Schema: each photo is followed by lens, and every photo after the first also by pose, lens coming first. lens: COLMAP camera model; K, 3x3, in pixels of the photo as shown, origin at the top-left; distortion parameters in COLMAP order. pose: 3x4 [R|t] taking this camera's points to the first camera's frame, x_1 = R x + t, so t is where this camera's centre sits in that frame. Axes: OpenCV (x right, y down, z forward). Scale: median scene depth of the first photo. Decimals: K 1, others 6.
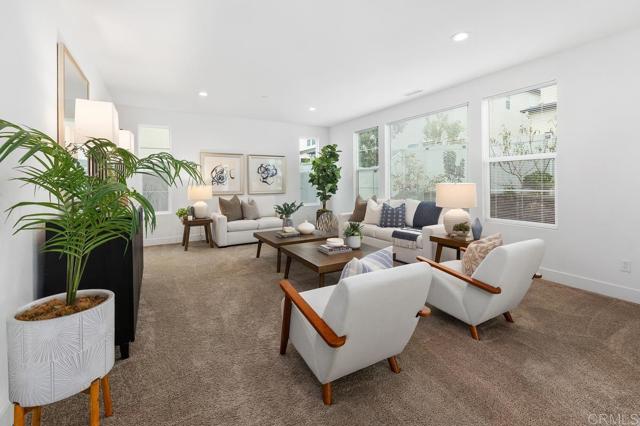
lens RADIAL K [[277.6, 0, 311.3], [0, 277.6, 180.2], [0, 0, 1]] dist [0.000009, -0.000016]
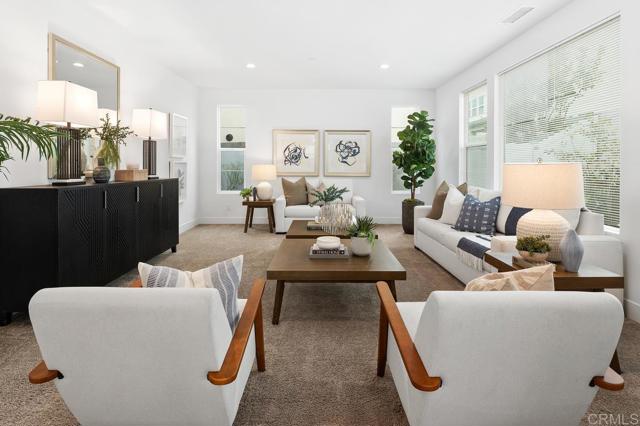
lens RADIAL K [[317.0, 0, 319.2], [0, 317.0, 170.2], [0, 0, 1]] dist [-0.001089, -0.000512]
pose [[0.879704, 0.018616, -0.475156, 0.239440], [-0.006063, 0.999591, 0.027937, 0.004738], [0.475482, -0.021696, 0.879458, 0.133035]]
